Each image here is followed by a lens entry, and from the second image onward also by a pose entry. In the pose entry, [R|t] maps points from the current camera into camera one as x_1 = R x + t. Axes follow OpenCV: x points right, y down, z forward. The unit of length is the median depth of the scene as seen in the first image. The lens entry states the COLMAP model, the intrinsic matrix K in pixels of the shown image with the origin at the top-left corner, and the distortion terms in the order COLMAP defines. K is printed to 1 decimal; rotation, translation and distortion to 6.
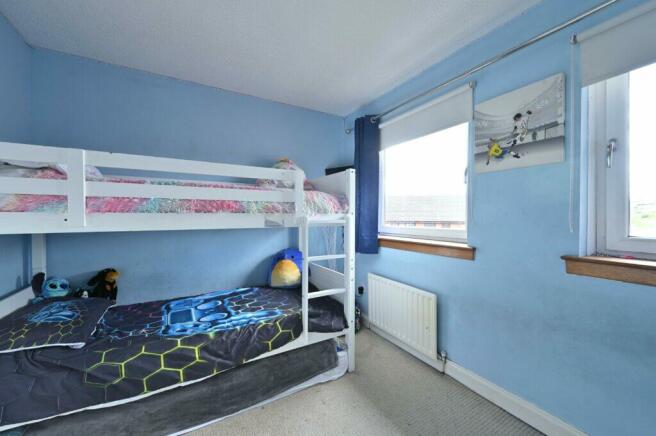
lens RADIAL K [[257.1, 0, 329.9], [0, 257.1, 217.2], [0, 0, 1]] dist [-0.000300, 0.000088]
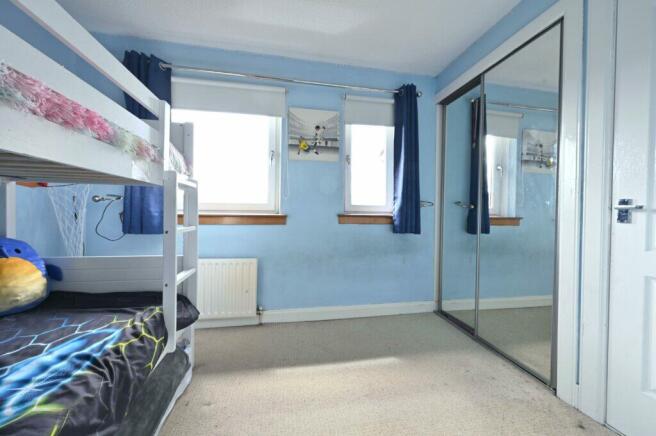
lens RADIAL K [[257.1, 0, 329.3], [0, 257.1, 216.5], [0, 0, 1]] dist [-0.000300, 0.000088]
pose [[0.332428, -0.011297, 0.943061, -0.651628], [-0.008021, 0.999858, 0.014805, 0.111579], [-0.943095, -0.012486, 0.332290, 0.372084]]
